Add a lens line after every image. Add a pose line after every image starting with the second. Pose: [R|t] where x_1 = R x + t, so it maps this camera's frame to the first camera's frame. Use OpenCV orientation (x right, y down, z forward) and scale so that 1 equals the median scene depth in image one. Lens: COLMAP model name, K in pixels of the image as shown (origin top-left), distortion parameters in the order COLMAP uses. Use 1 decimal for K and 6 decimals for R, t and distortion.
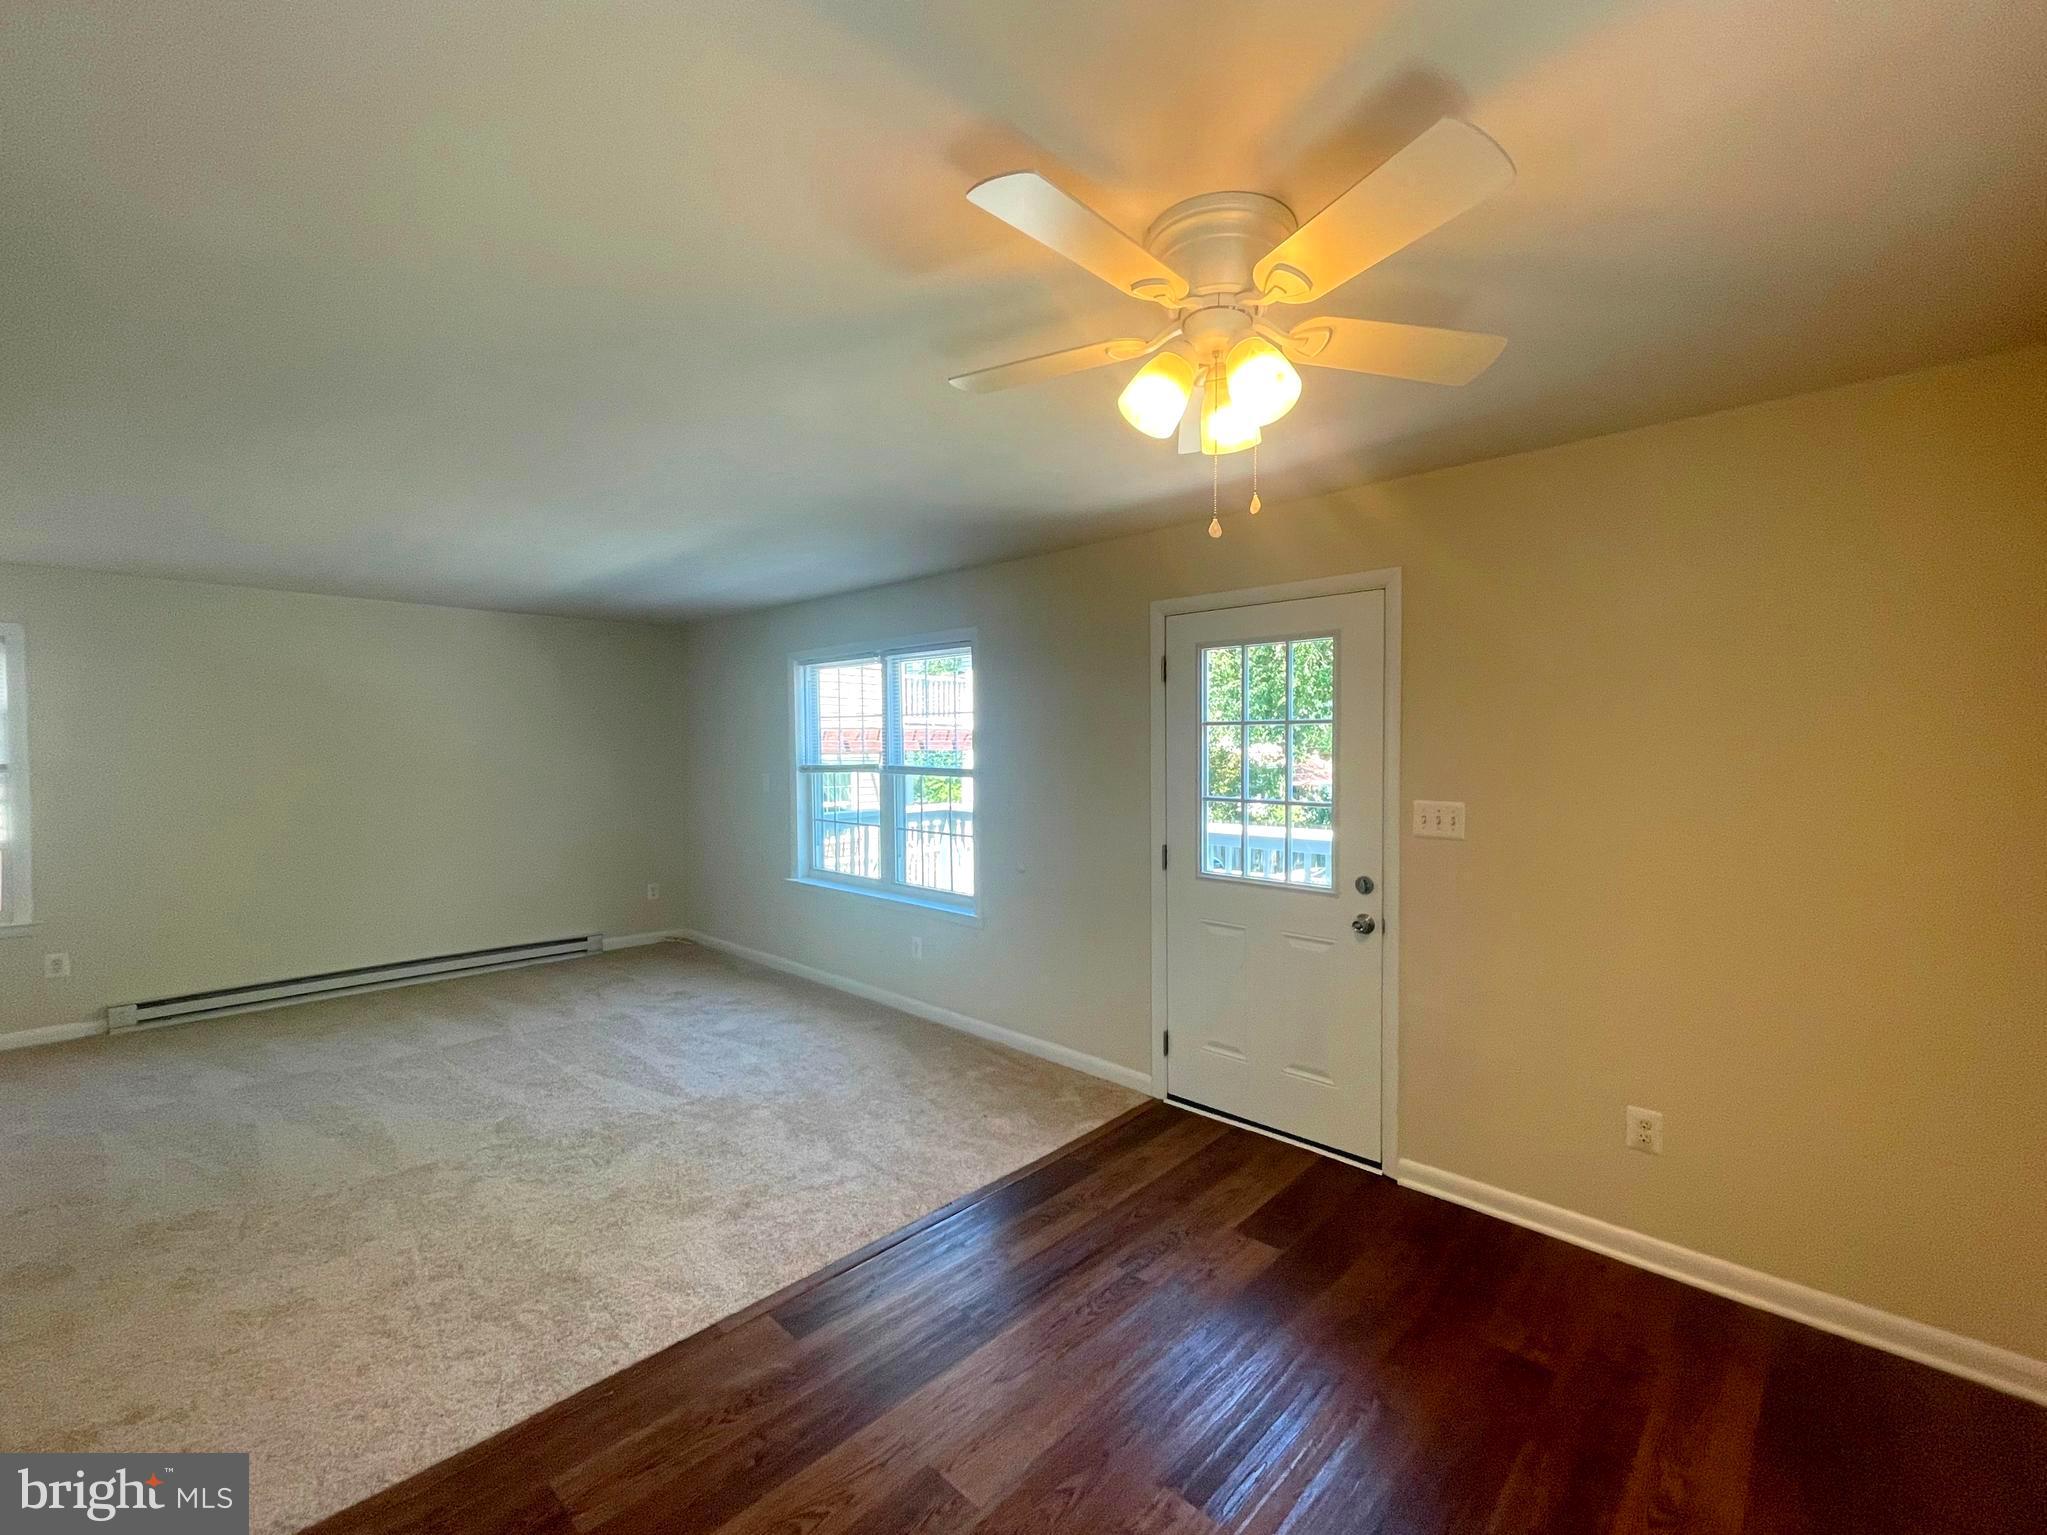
lens RADIAL K [[874.8, 0, 1077.5], [0, 874.8, 769.1], [0, 0, 1]] dist [0.003681, 0.000540]
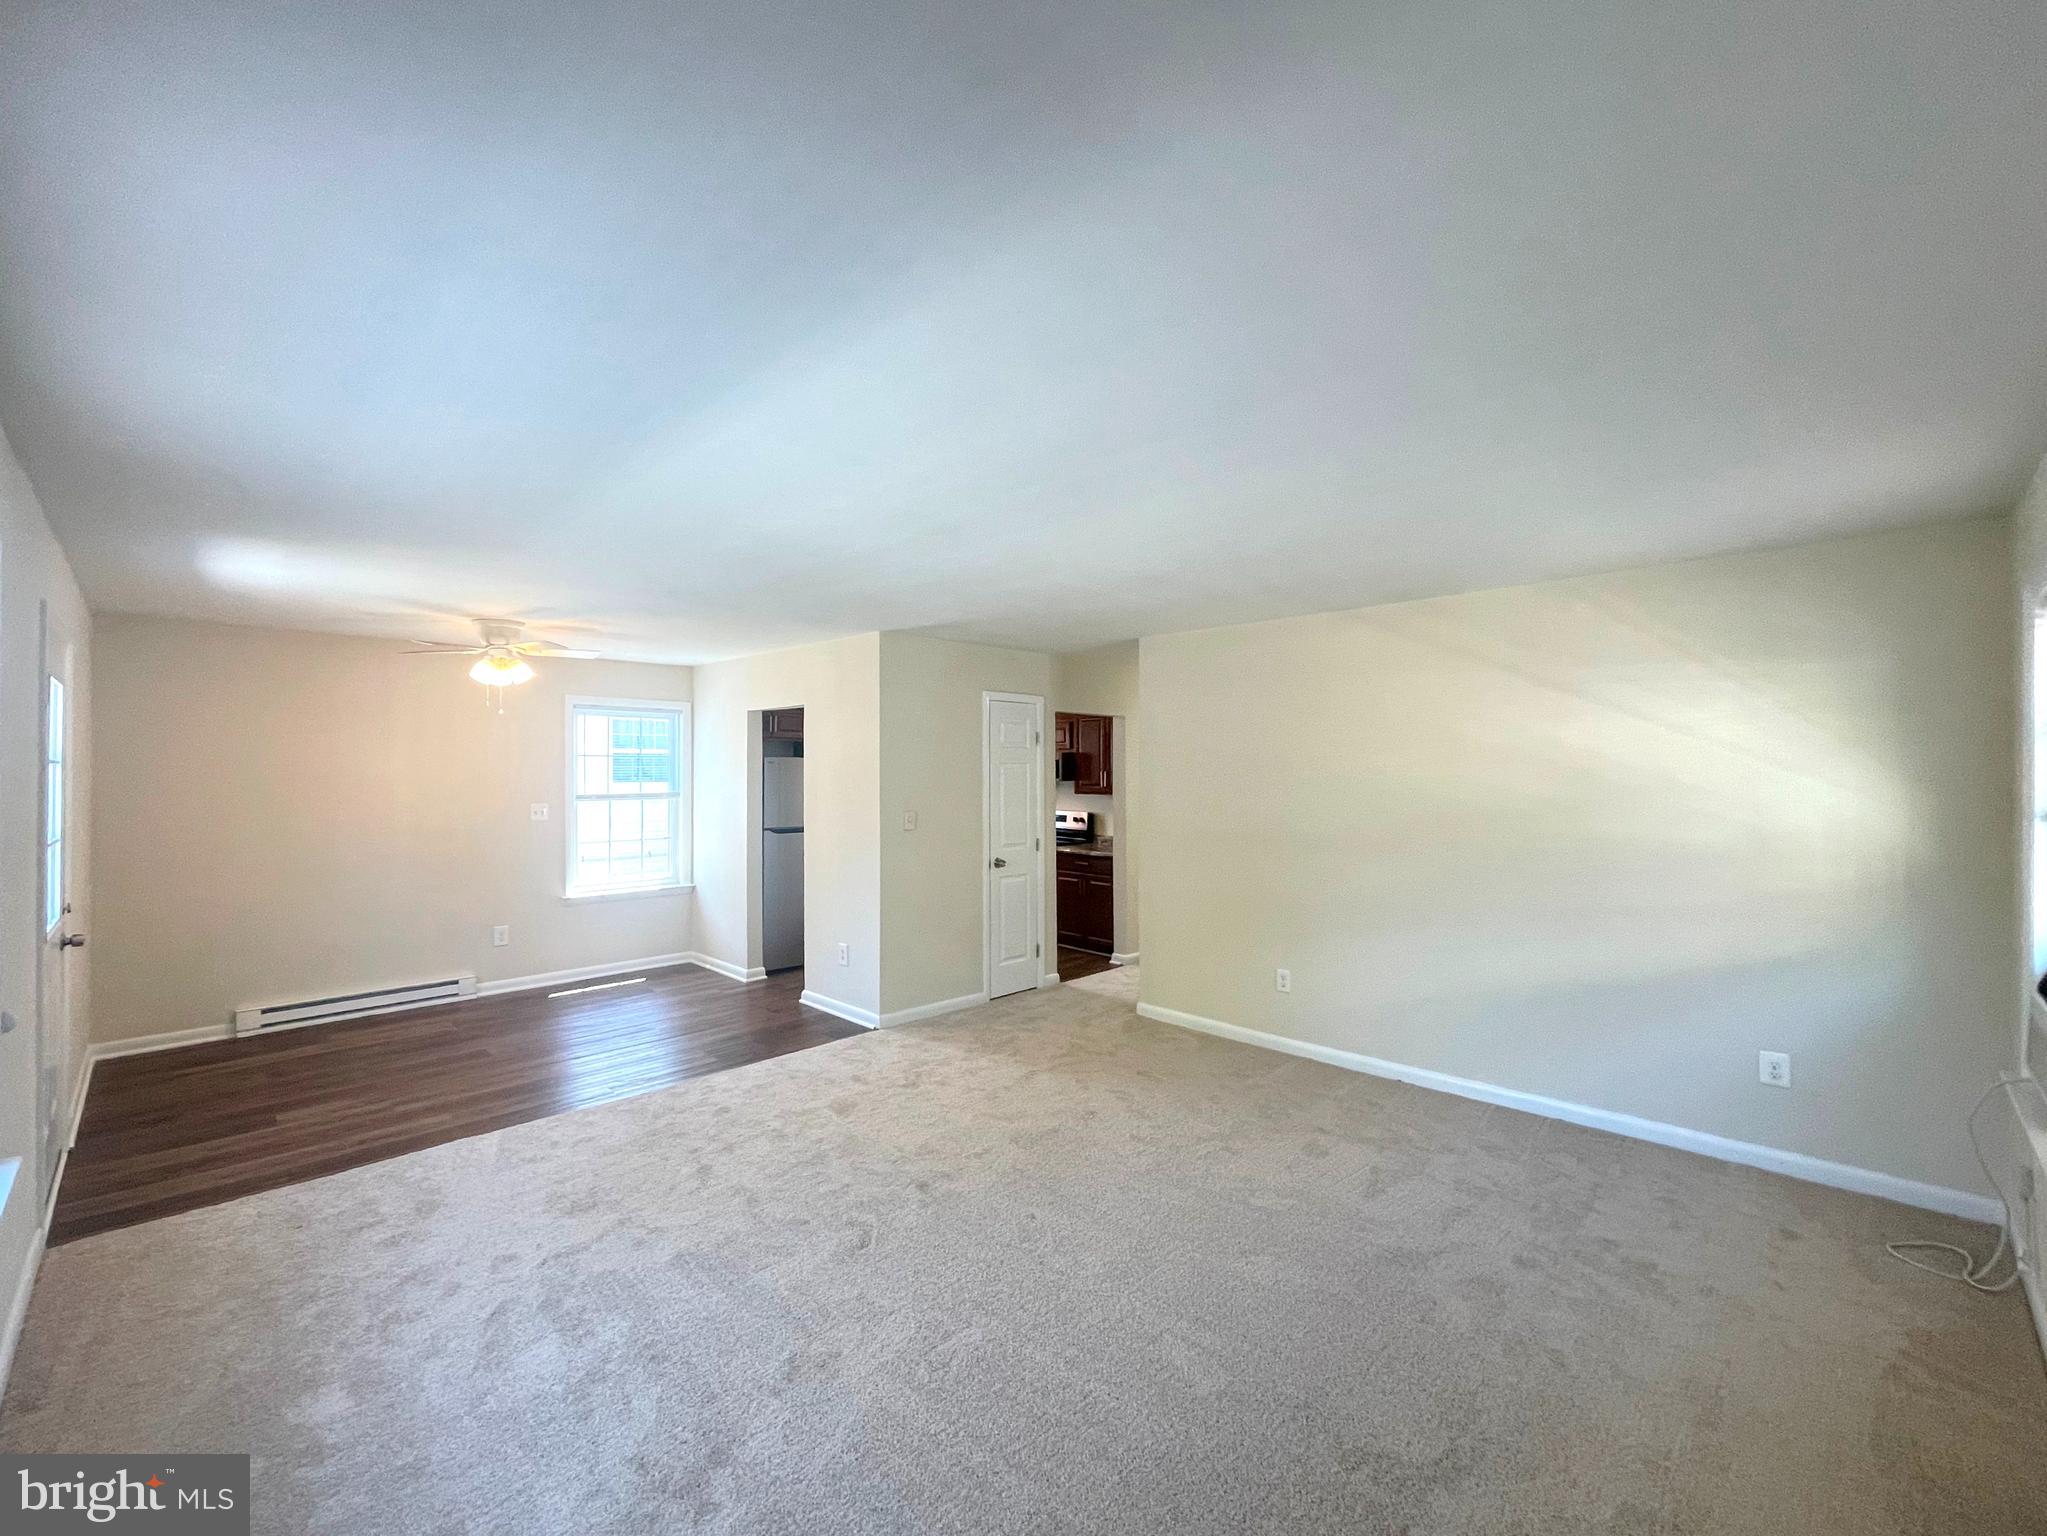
lens RADIAL K [[840.7, 0, 1051.6], [0, 840.7, 767.9], [0, 0, 1]] dist [-0.001166, -0.000305]
pose [[-0.999676, 0.002207, 0.025351, -0.681274], [0.002827, 0.999697, 0.024434, -0.048147], [-0.025290, 0.024498, -0.999380, 1.431407]]
